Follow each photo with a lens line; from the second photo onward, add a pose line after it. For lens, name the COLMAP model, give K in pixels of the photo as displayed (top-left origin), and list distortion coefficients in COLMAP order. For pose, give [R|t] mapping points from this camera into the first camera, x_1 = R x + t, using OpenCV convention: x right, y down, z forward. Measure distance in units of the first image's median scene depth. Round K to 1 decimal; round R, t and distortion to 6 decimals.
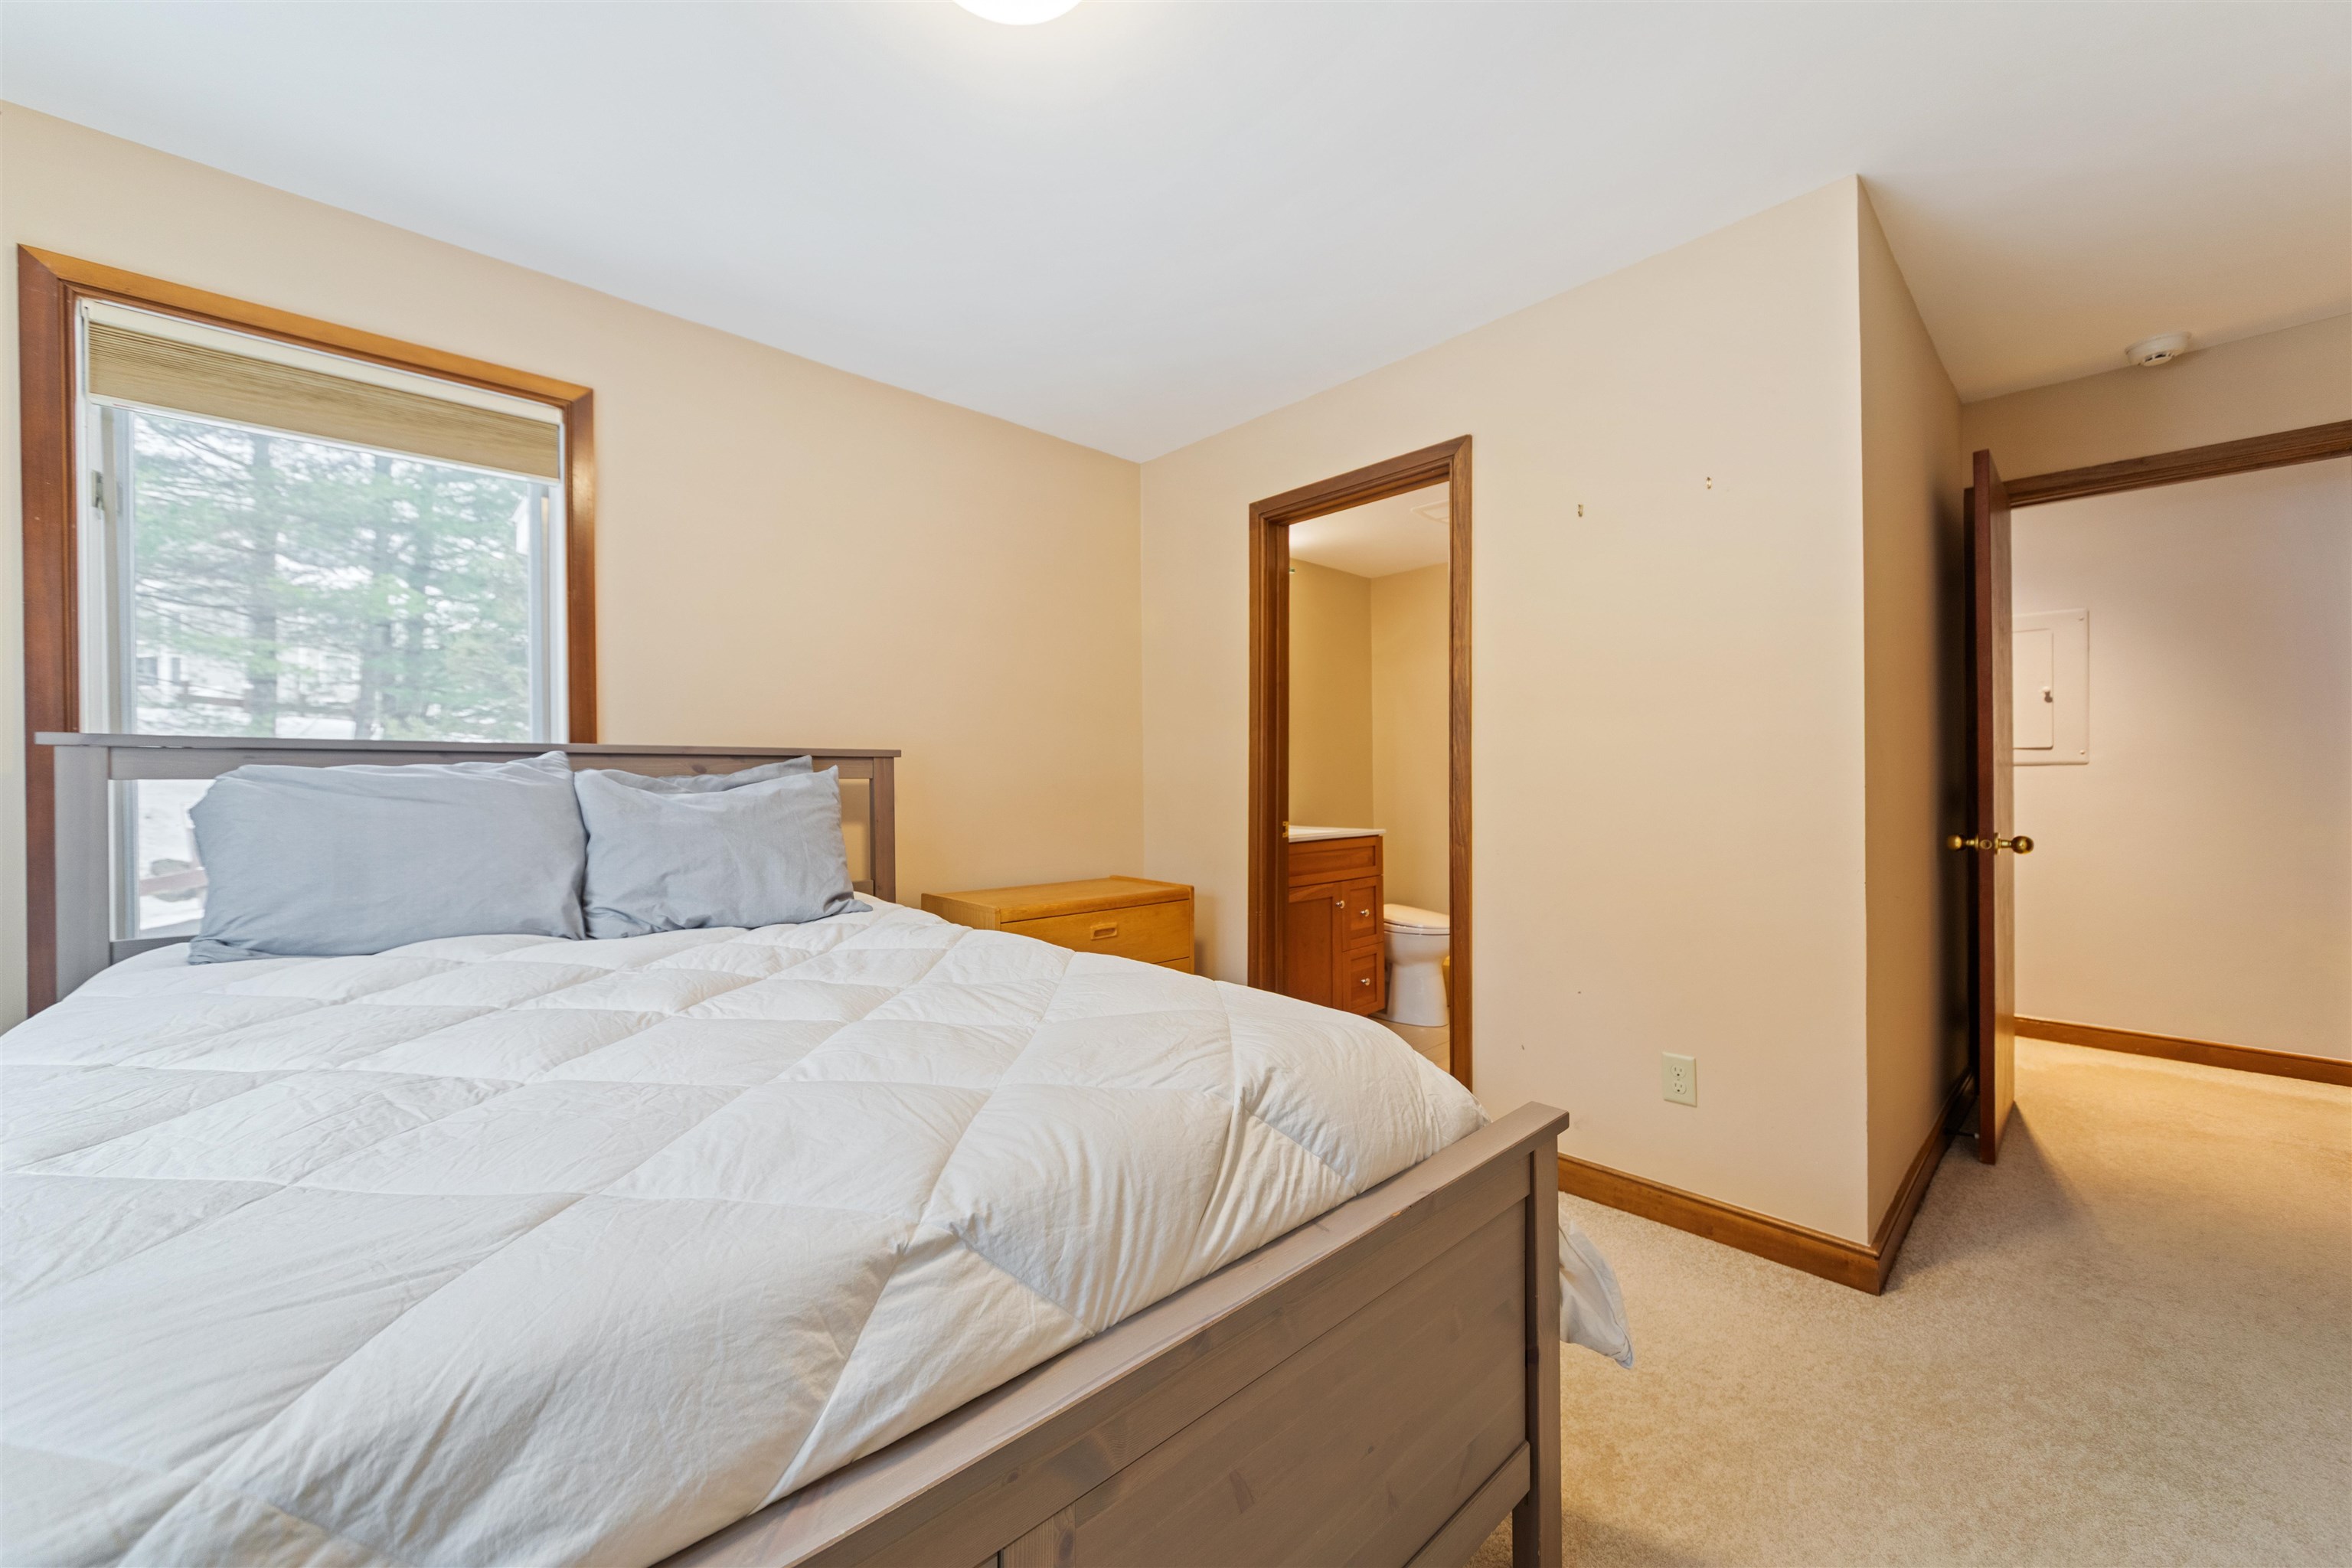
lens RADIAL K [[877.8, 0, 1179.0], [0, 877.8, 781.8], [0, 0, 1]] dist [0.002663, 0.000215]
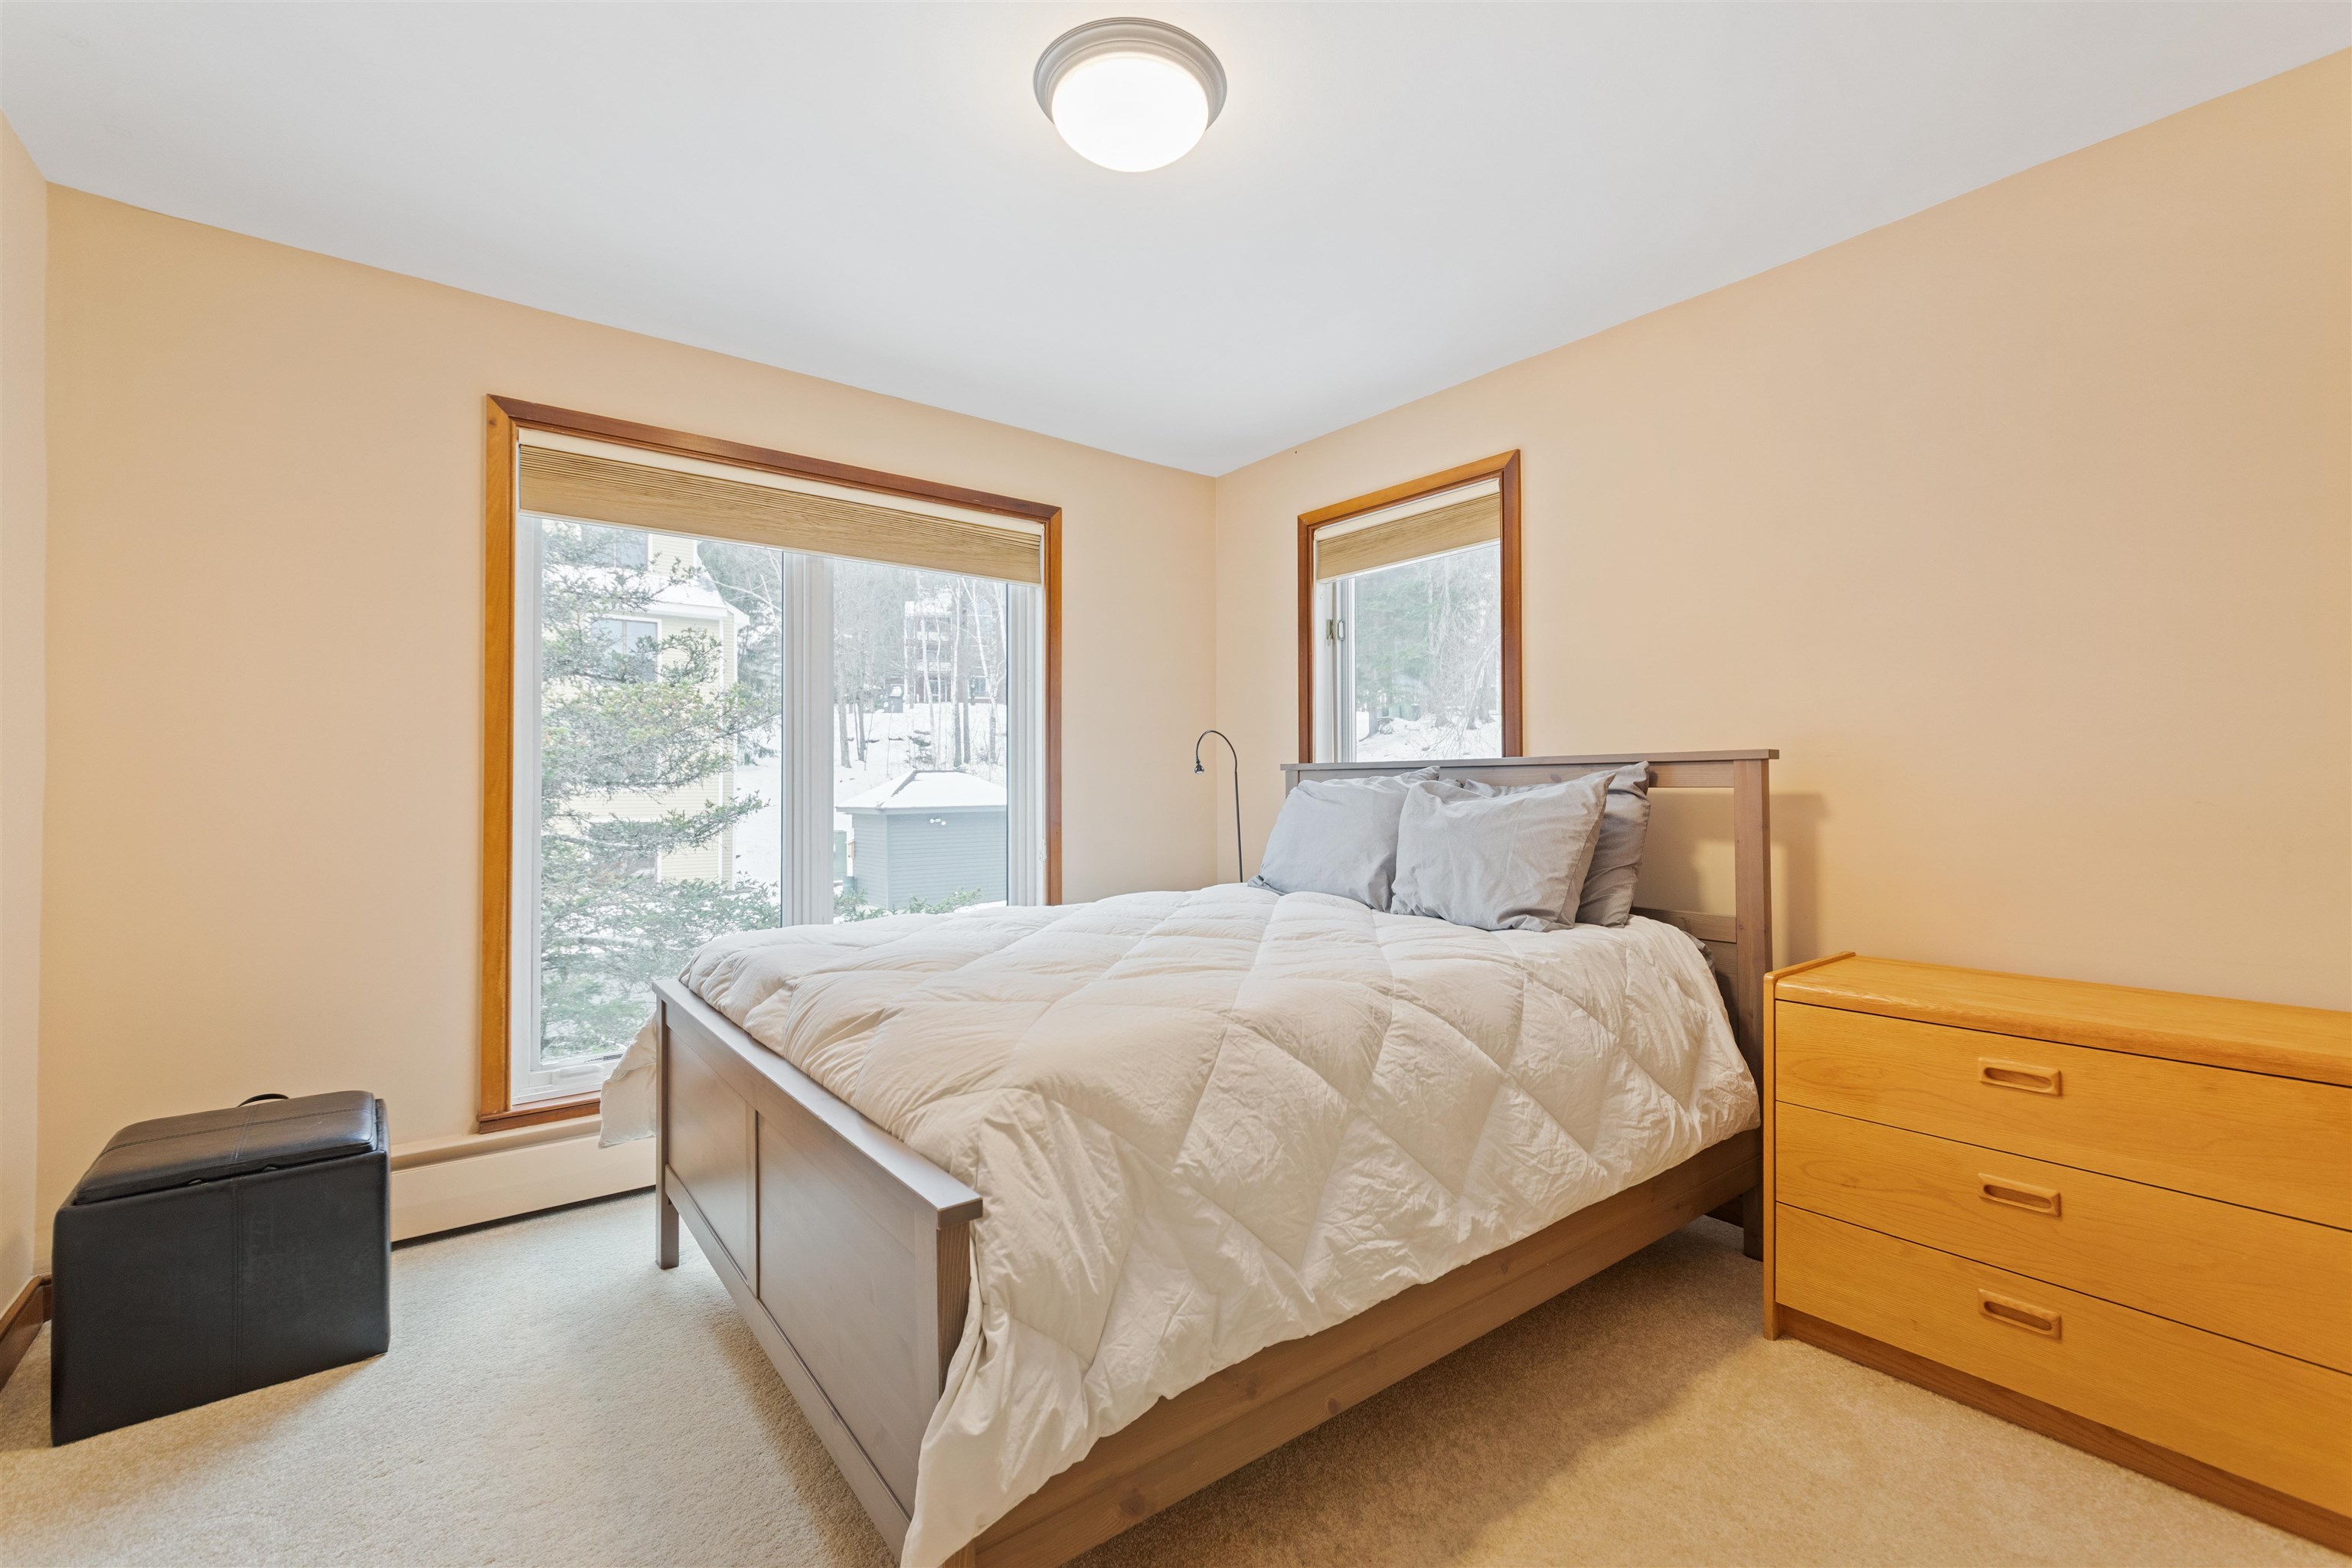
lens RADIAL K [[1012.3, 0, 1174.0], [0, 1012.3, 784.0], [0, 0, 1]] dist [-0.000907, -0.000488]
pose [[-0.085462, -0.004894, -0.996329, 0.793181], [-0.005960, 0.999973, -0.004401, -0.000194], [0.996324, 0.005562, -0.085489, 0.772466]]
